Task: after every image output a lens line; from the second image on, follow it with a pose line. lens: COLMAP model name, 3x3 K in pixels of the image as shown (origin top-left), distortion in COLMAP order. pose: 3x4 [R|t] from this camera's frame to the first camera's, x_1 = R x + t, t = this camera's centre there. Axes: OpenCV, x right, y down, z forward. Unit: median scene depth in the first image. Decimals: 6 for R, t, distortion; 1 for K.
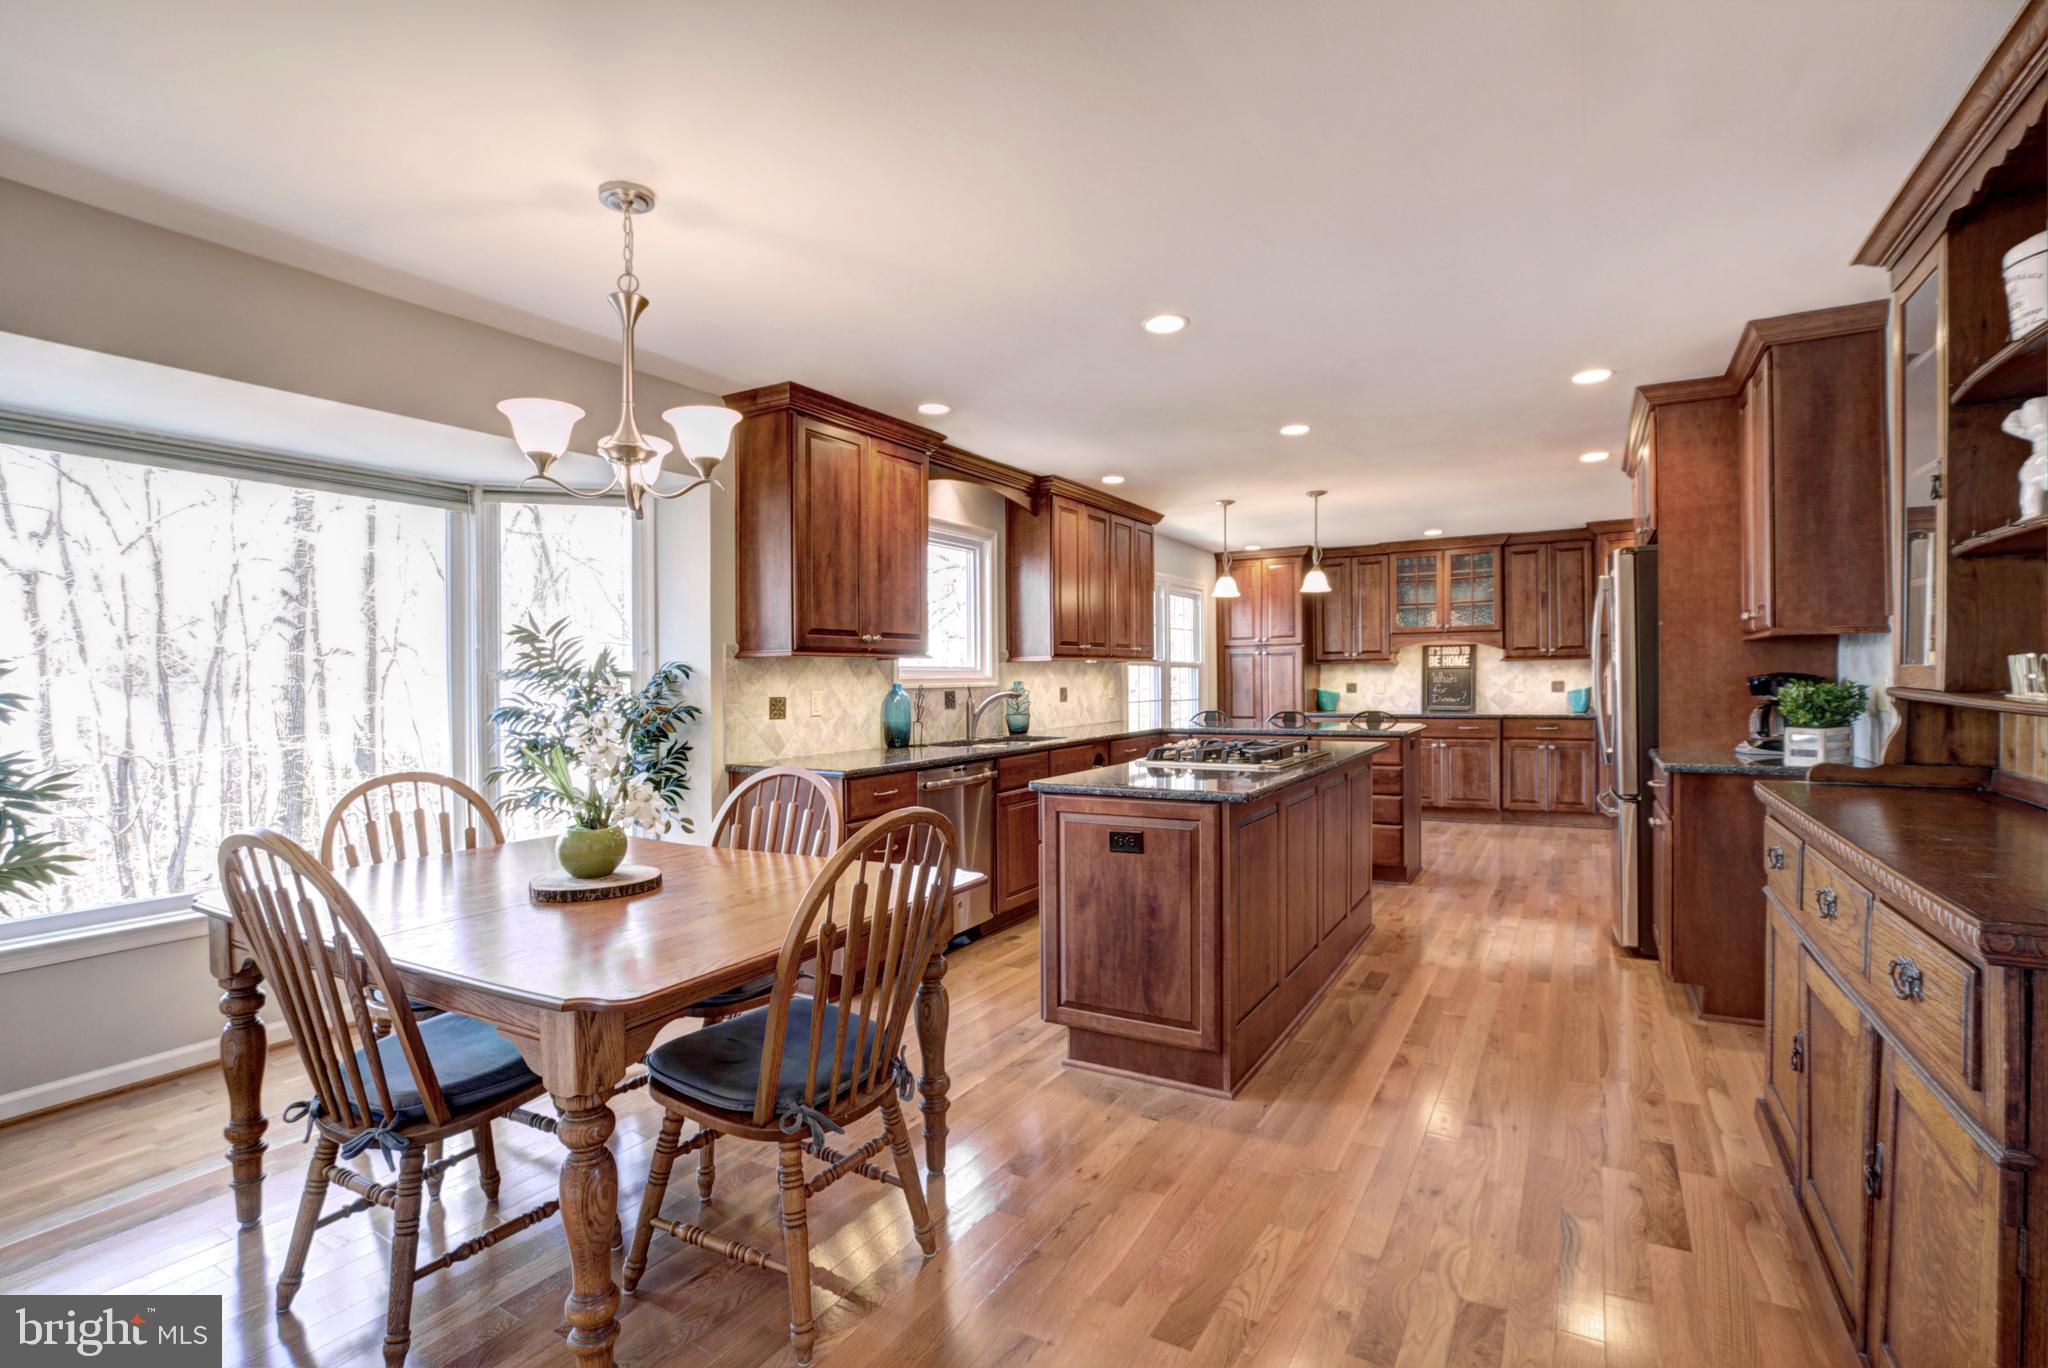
lens RADIAL K [[953.4, 0, 1037.6], [0, 953.4, 680.4], [0, 0, 1]] dist [-0.020386, 0.001460]
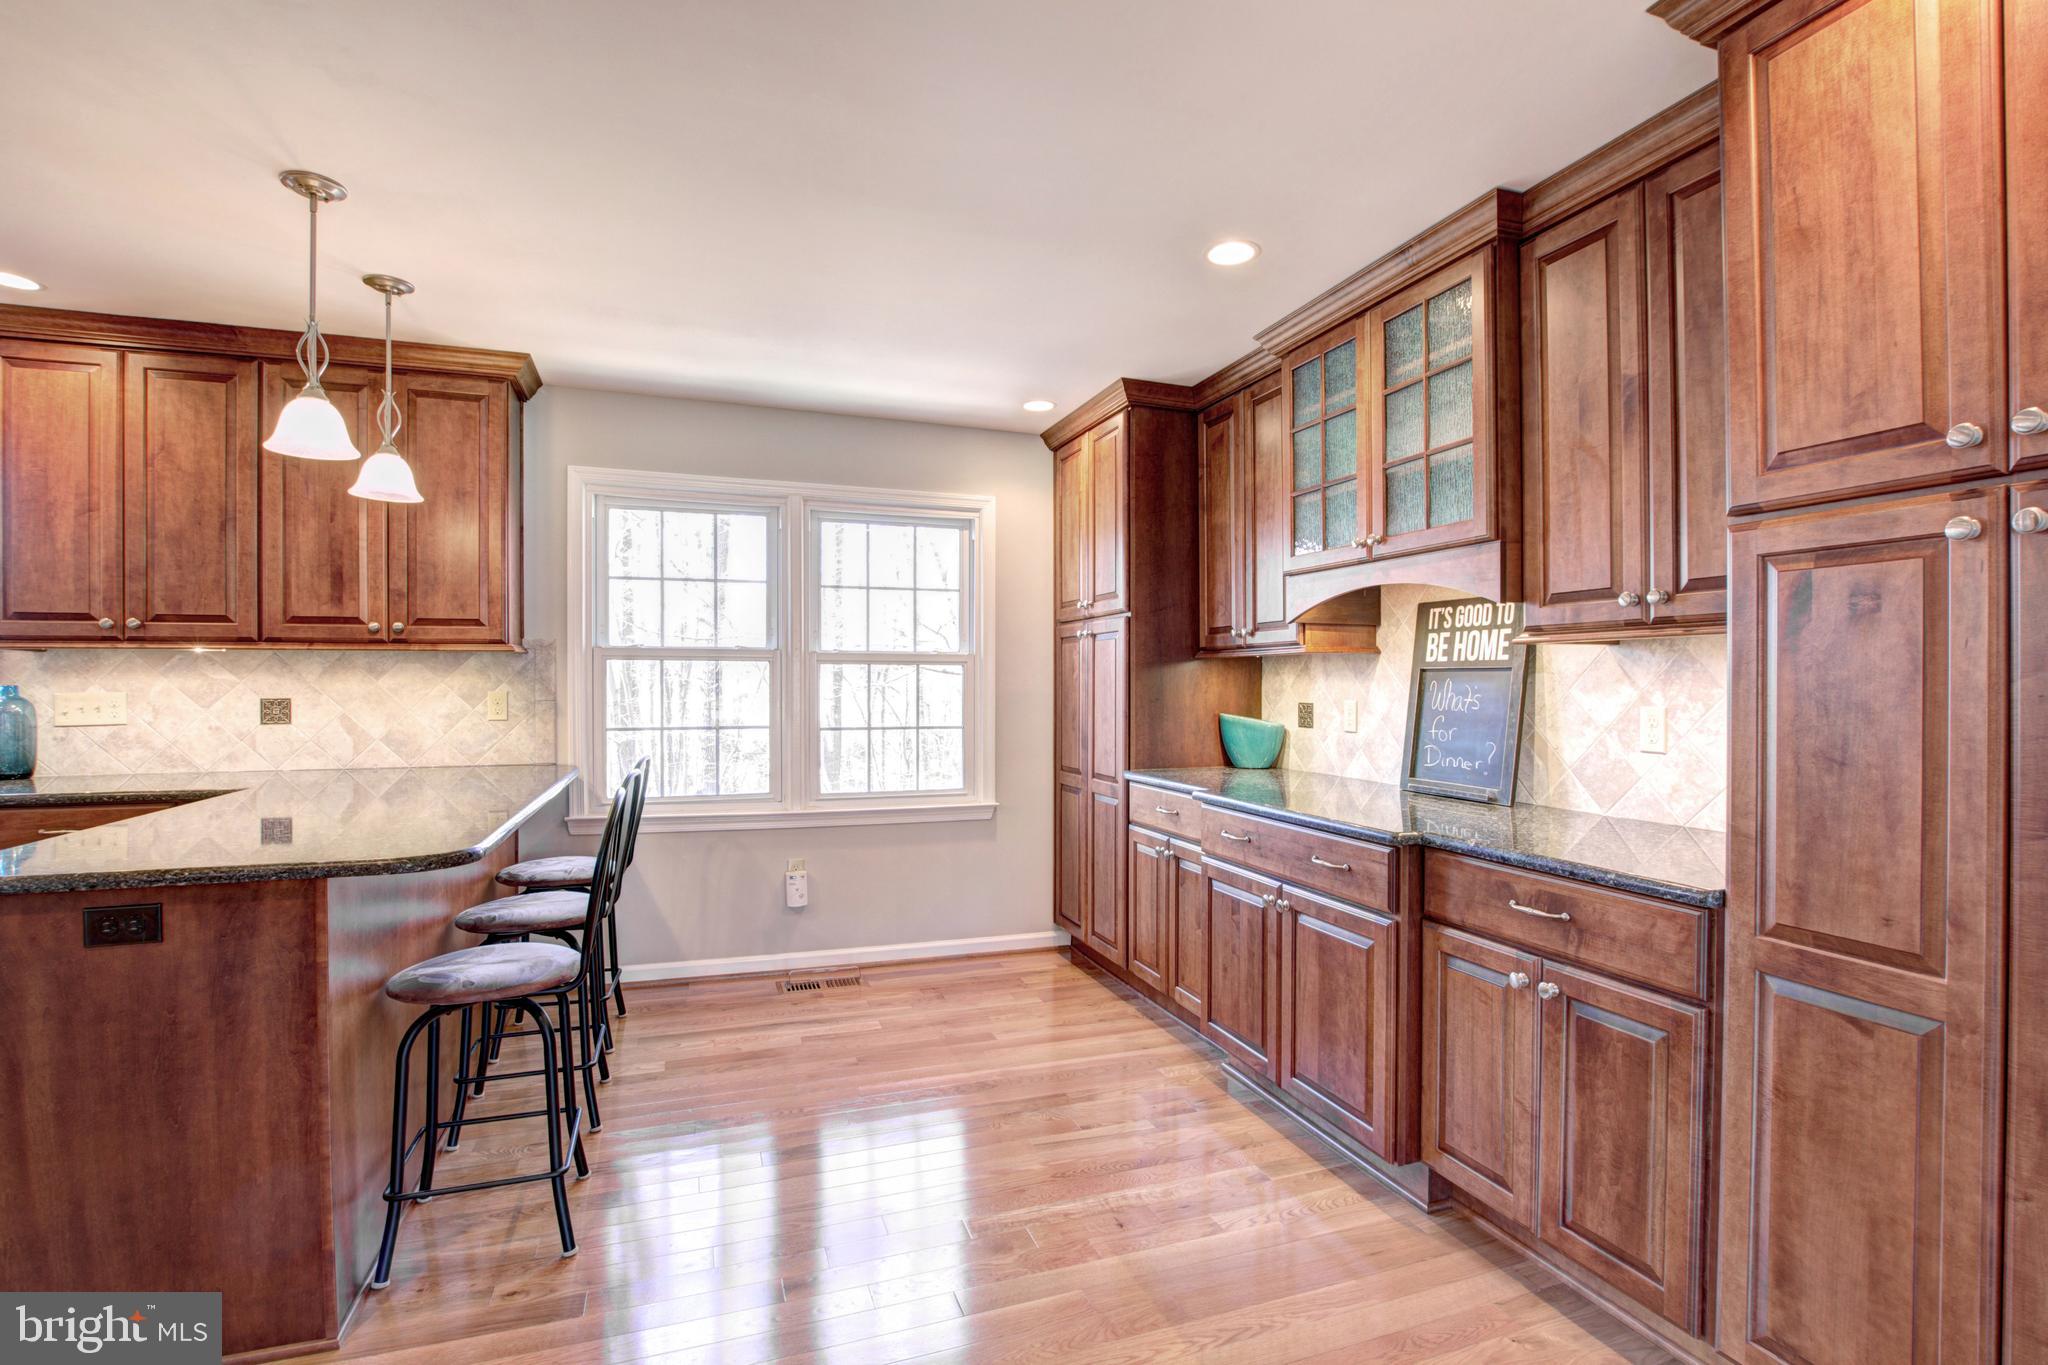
lens RADIAL K [[953.4, 0, 1045.4], [0, 953.4, 684.6], [0, 0, 1]] dist [-0.020386, 0.001460]
pose [[0.779461, 0.017905, -0.626195, 0.594489], [-0.013173, 0.999839, 0.012192, -0.010395], [0.626312, -0.001254, 0.779571, 0.727782]]
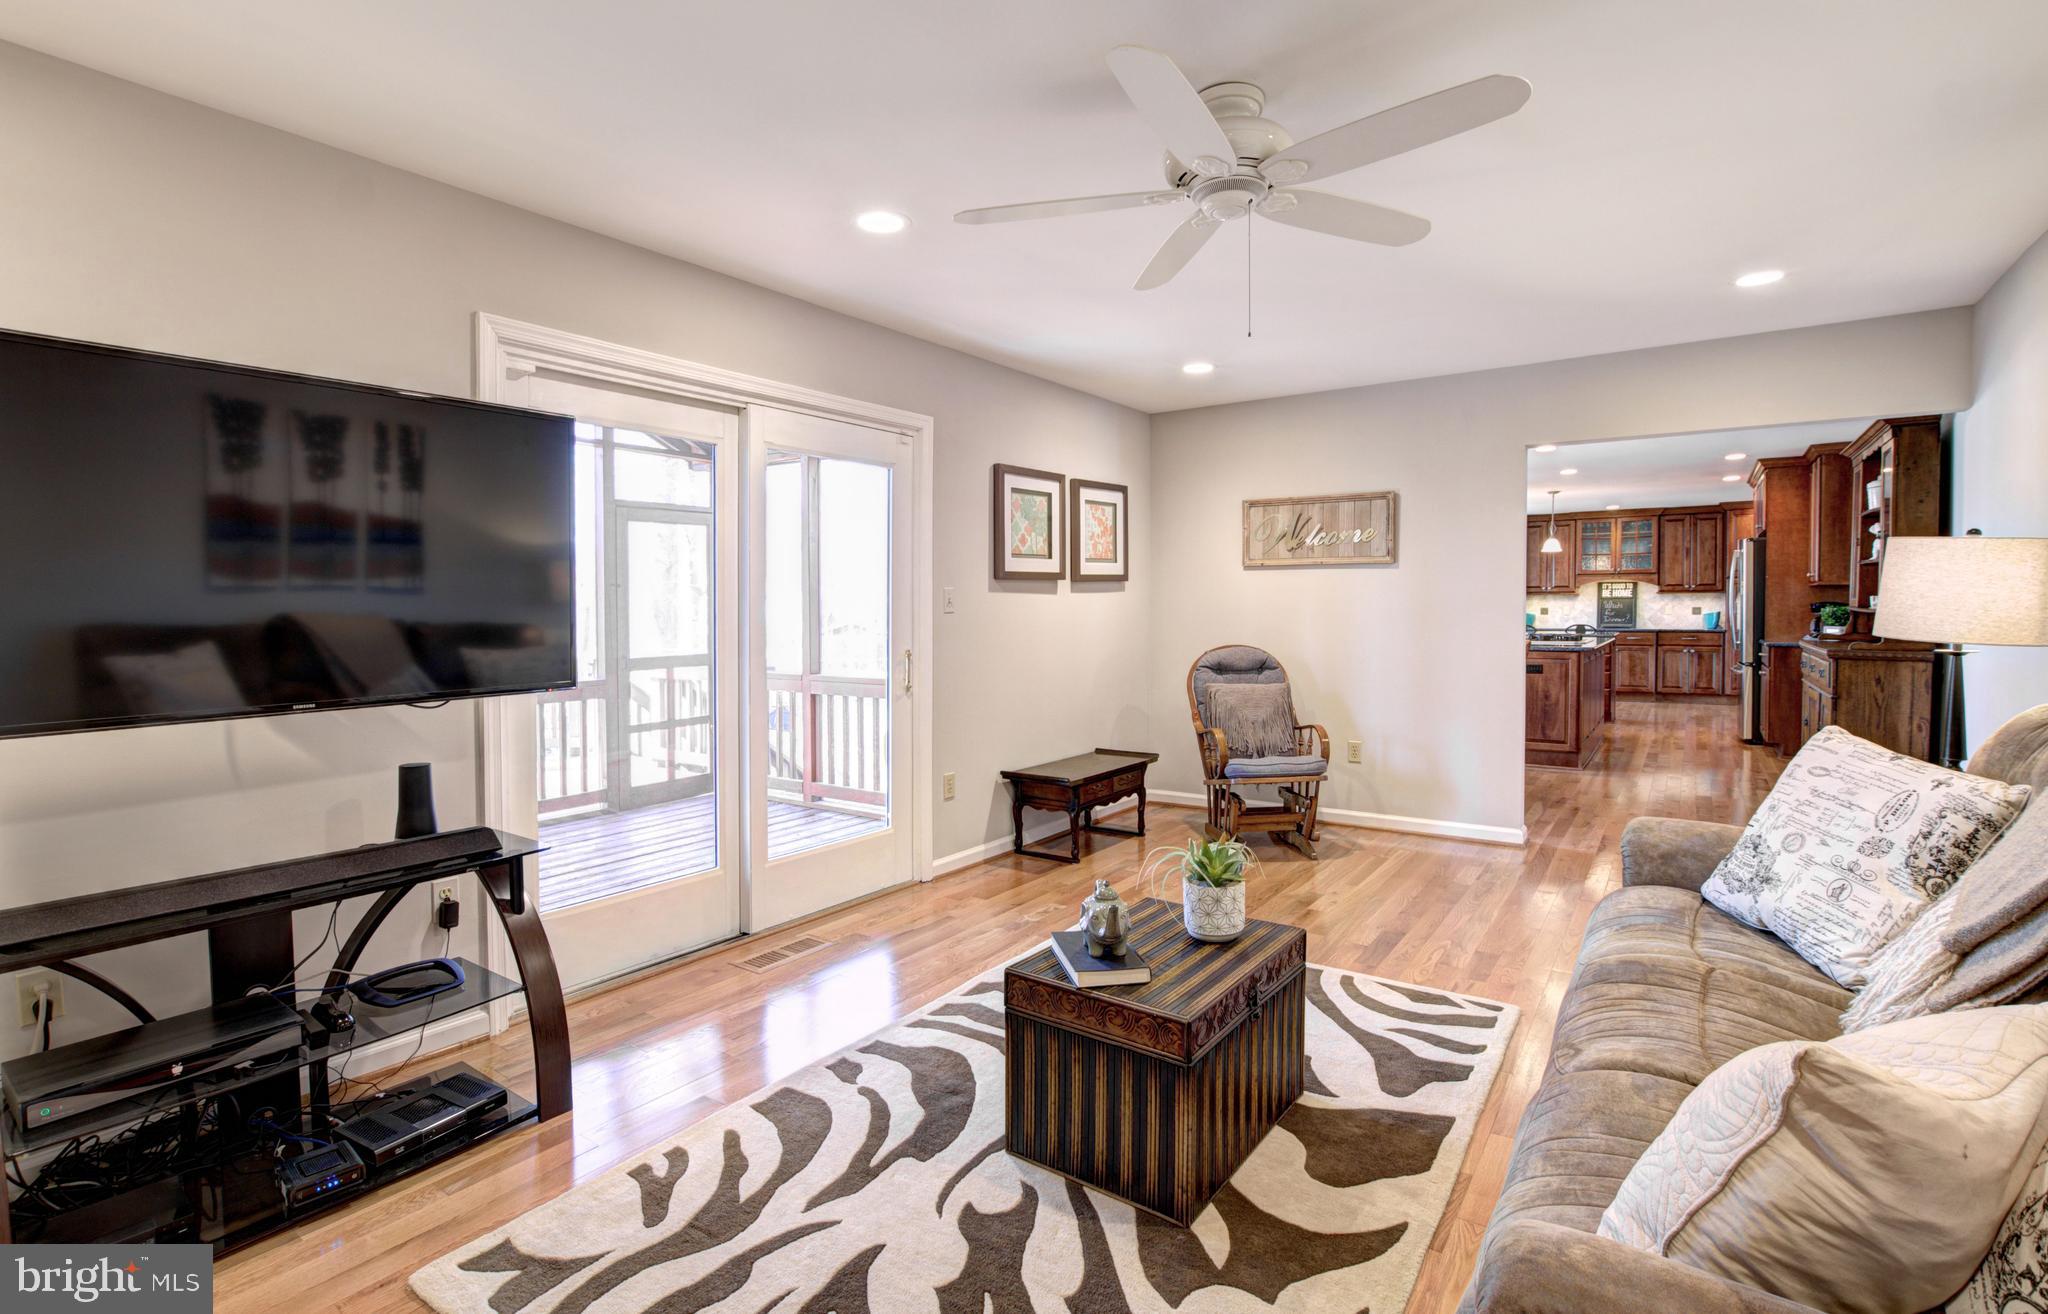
lens RADIAL K [[967.9, 0, 1050.4], [0, 967.9, 622.3], [0, 0, 1]] dist [-0.014258, 0.001596]
pose [[0.997977, 0.010319, -0.062727, -0.384868], [-0.009259, 0.999810, 0.017173, 0.007904], [0.062892, -0.016558, 0.997883, -0.596910]]
